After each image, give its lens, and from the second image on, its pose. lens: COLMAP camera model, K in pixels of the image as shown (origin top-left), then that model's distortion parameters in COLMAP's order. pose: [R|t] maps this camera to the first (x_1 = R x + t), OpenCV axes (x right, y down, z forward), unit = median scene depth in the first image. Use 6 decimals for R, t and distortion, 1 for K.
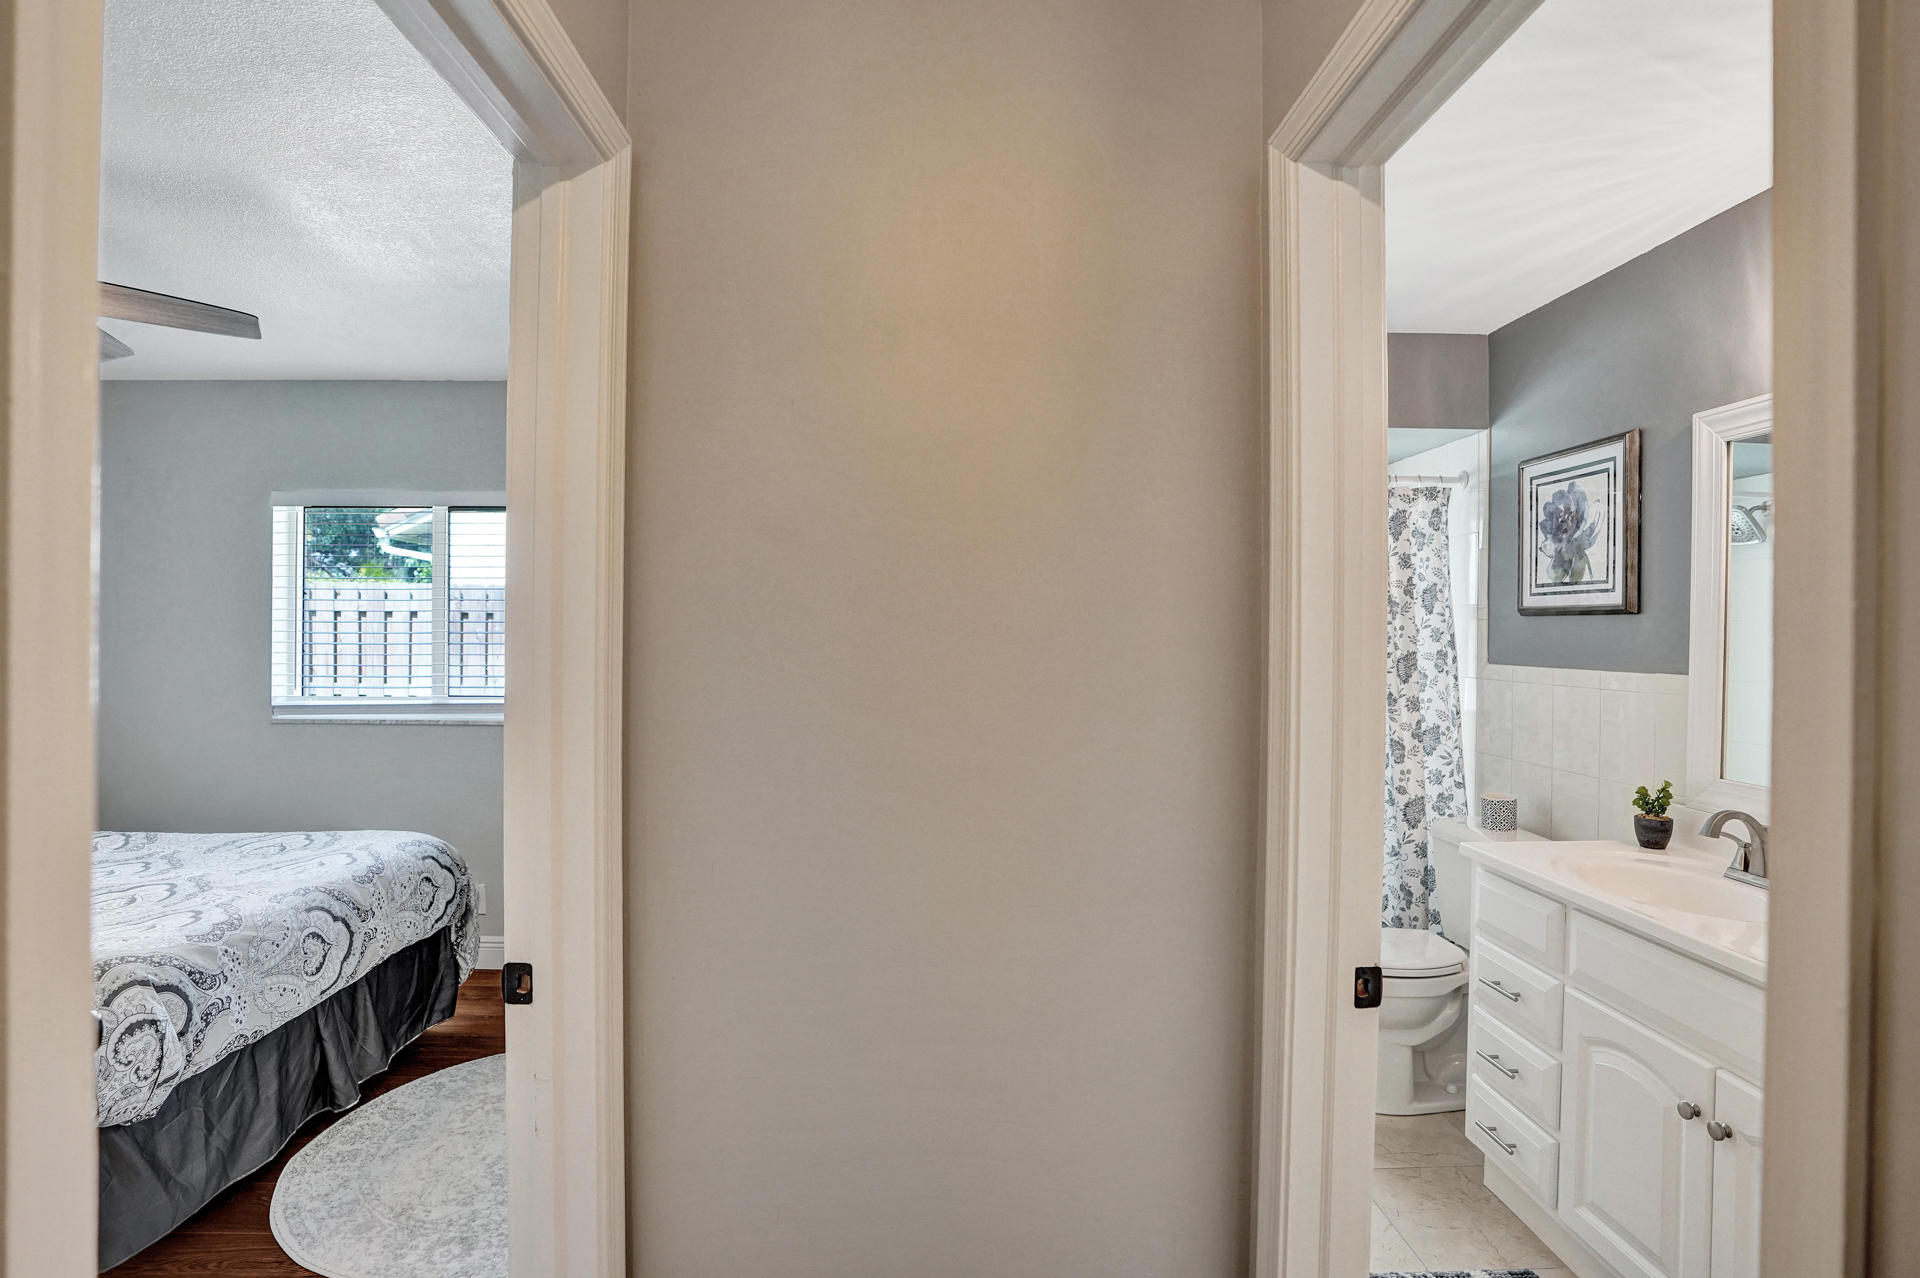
lens RADIAL K [[925.2, 0, 950.3], [0, 925.2, 631.6], [0, 0, 1]] dist [-0.046005, 0.009445]
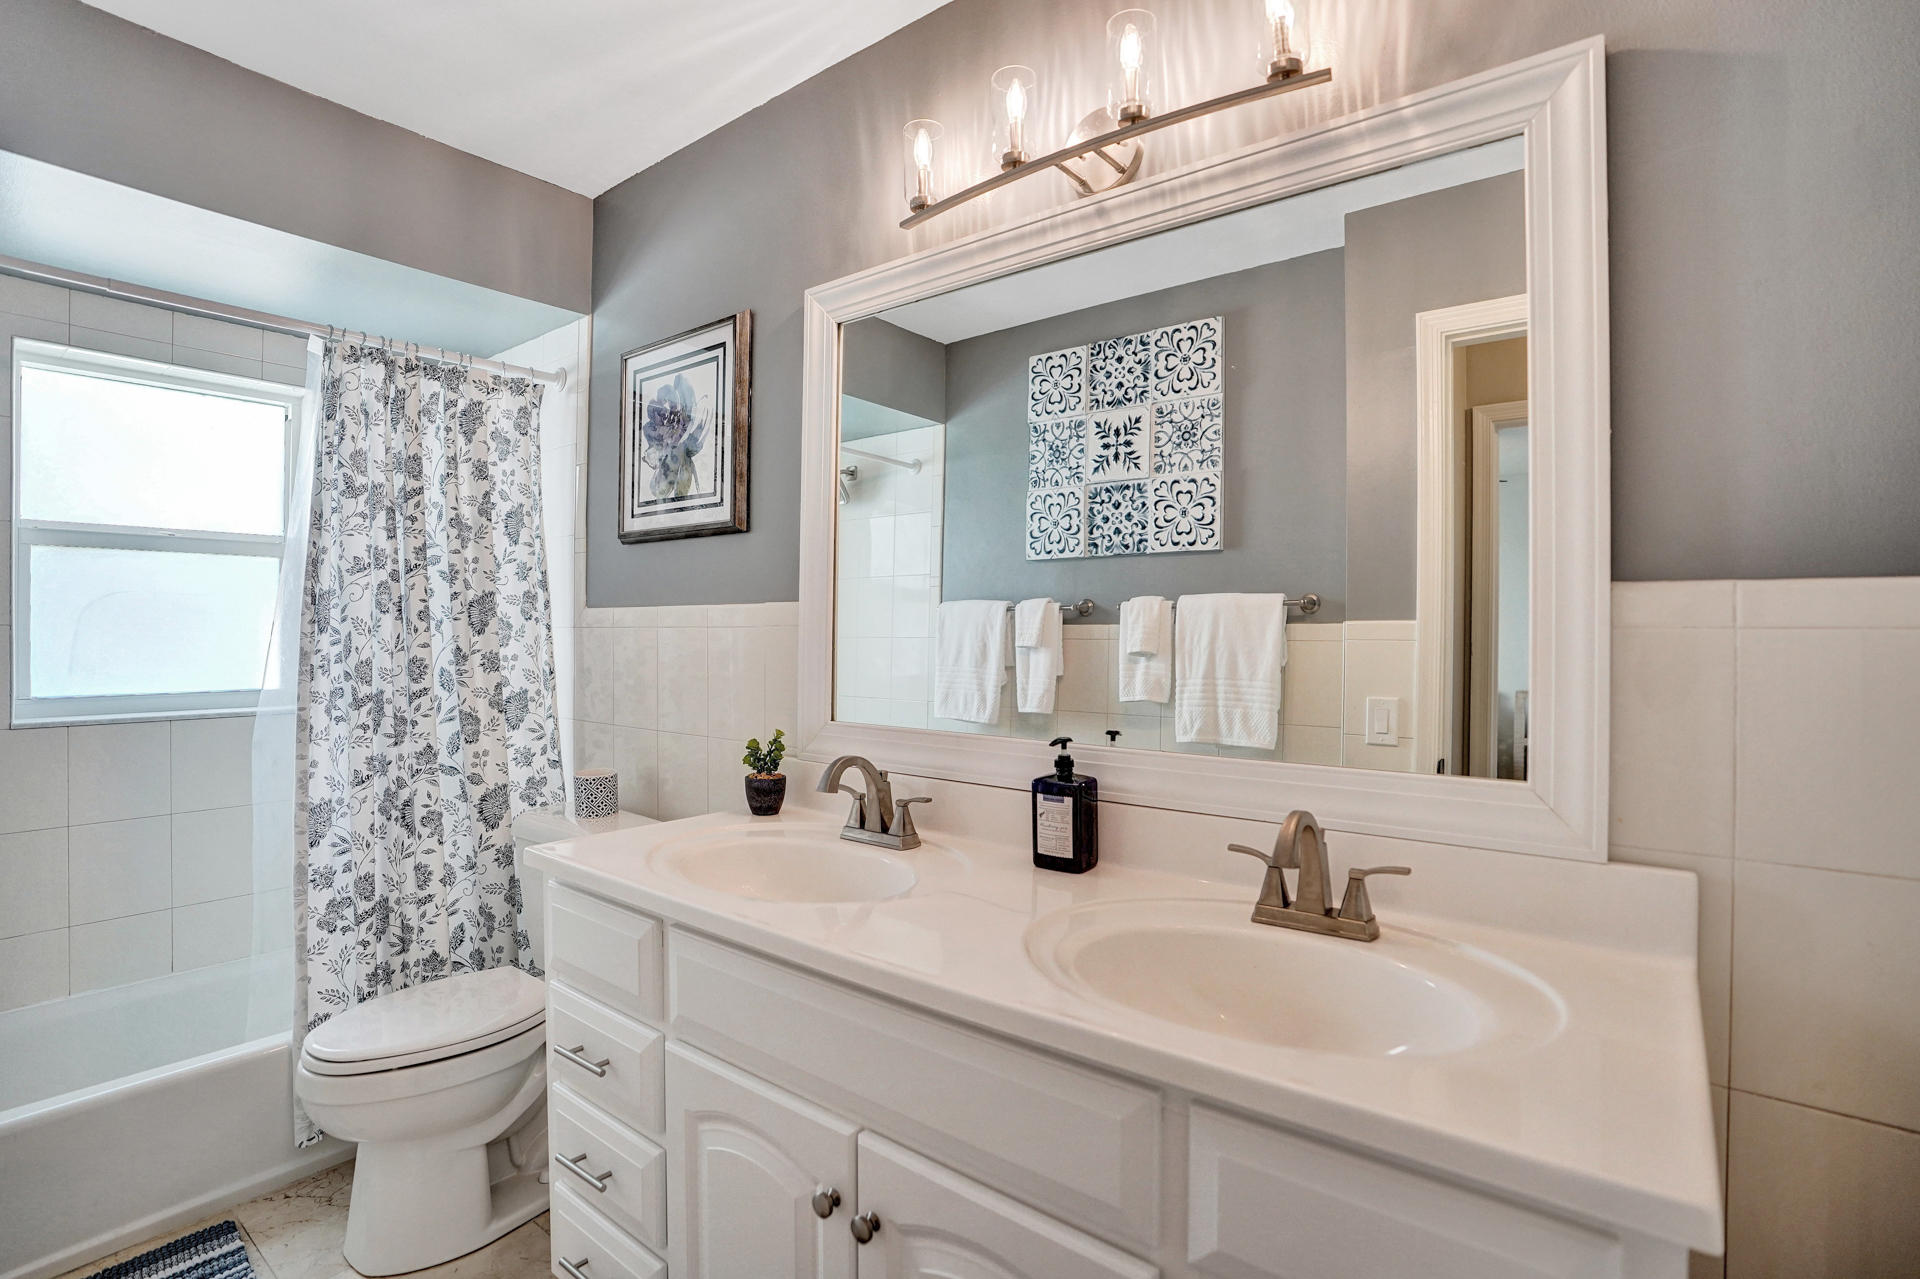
lens RADIAL K [[891.4, 0, 958.3], [0, 891.4, 651.6], [0, 0, 1]] dist [-0.038746, 0.013020]
pose [[0.631848, -0.018176, 0.774879, 0.248966], [-0.002932, 0.999662, 0.025840, 0.066524], [-0.775087, -0.018599, 0.631581, 0.331350]]
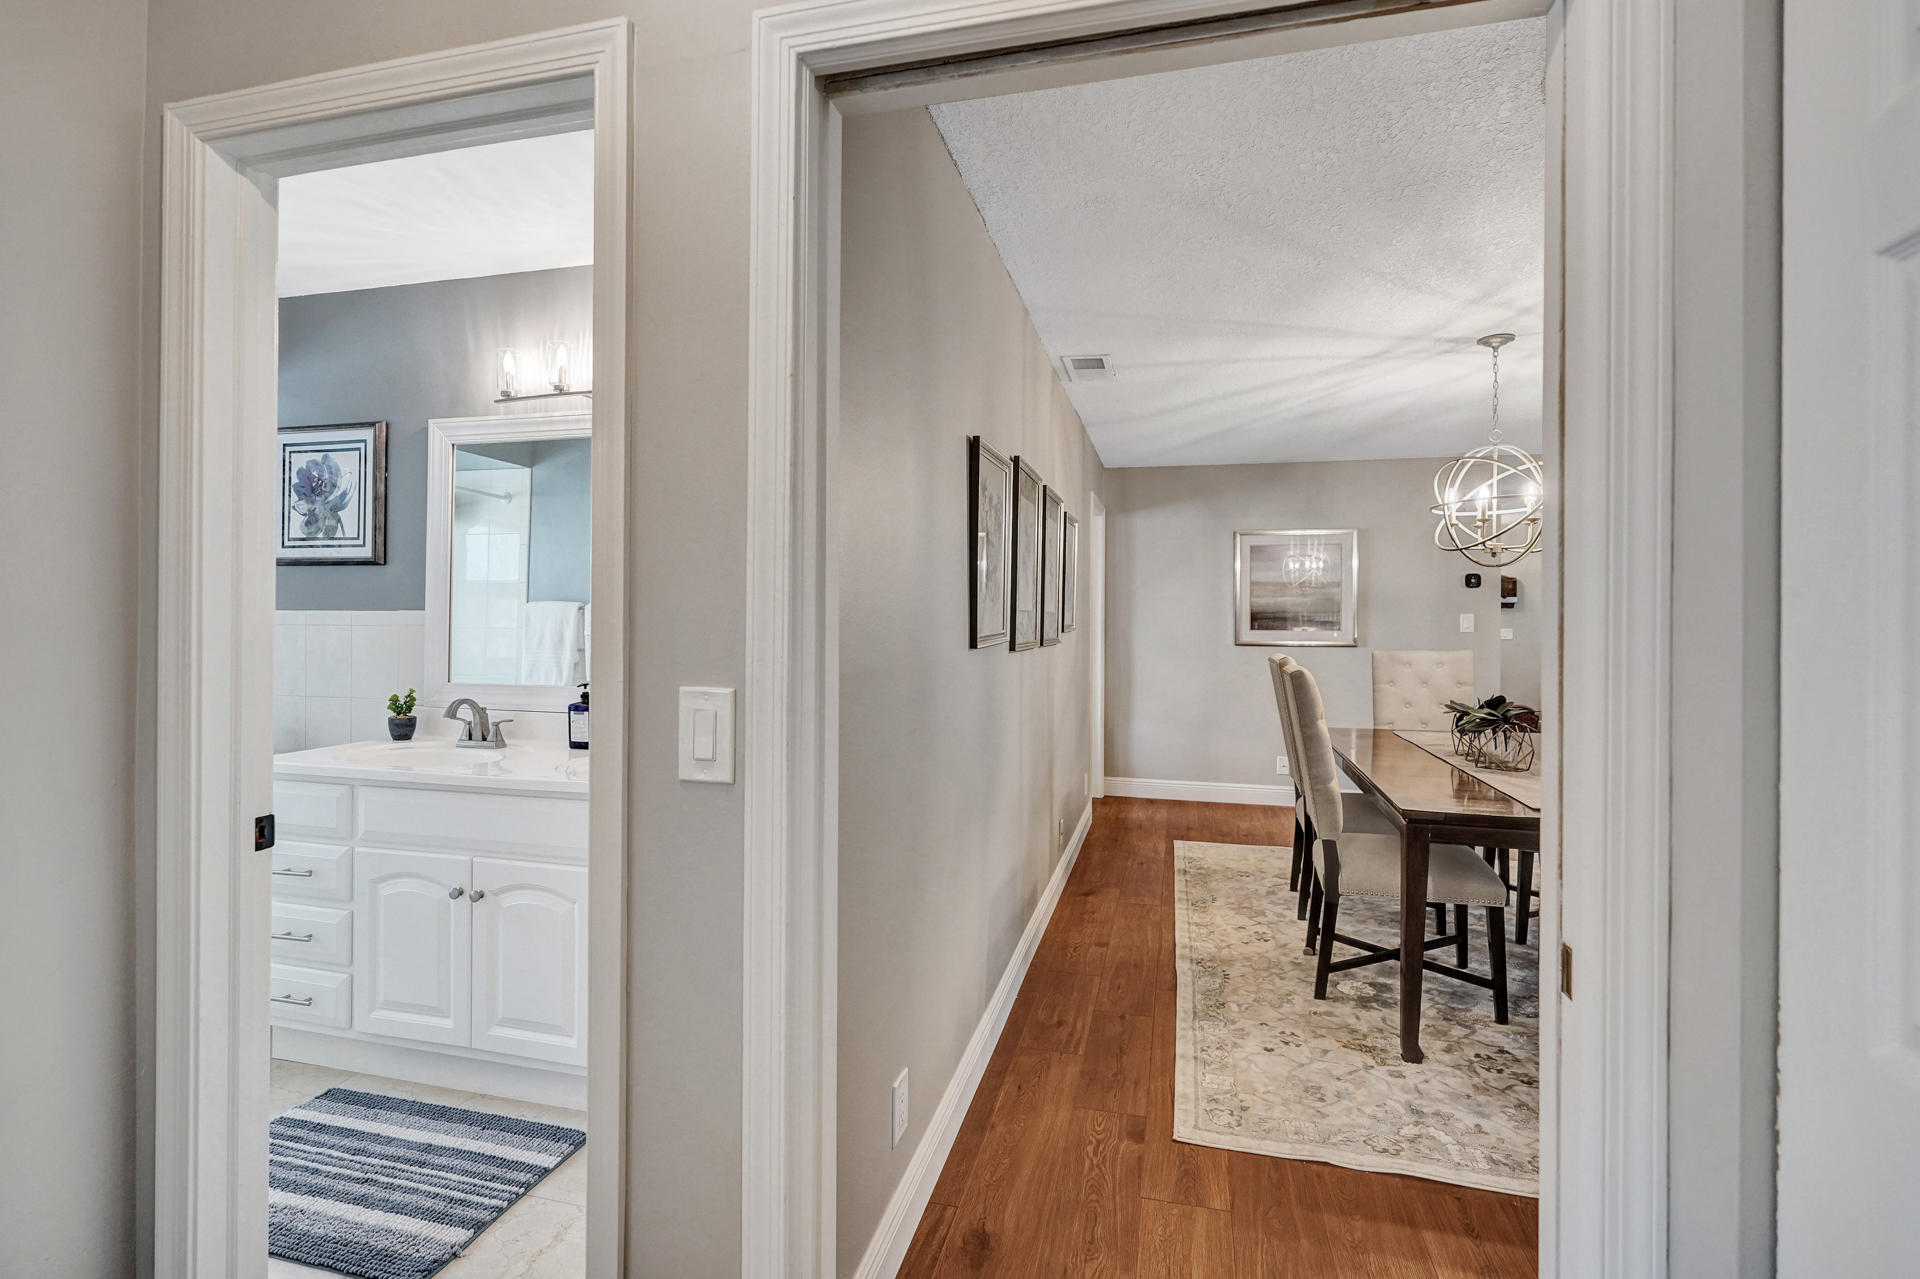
lens RADIAL K [[891.4, 0, 981.7], [0, 891.4, 615.6], [0, 0, 1]] dist [-0.038746, 0.013020]
pose [[0.241299, -0.001752, 0.970449, -0.244597], [-0.004790, 0.999984, 0.002997, 0.044005], [-0.970439, -0.005371, 0.241287, -0.127551]]
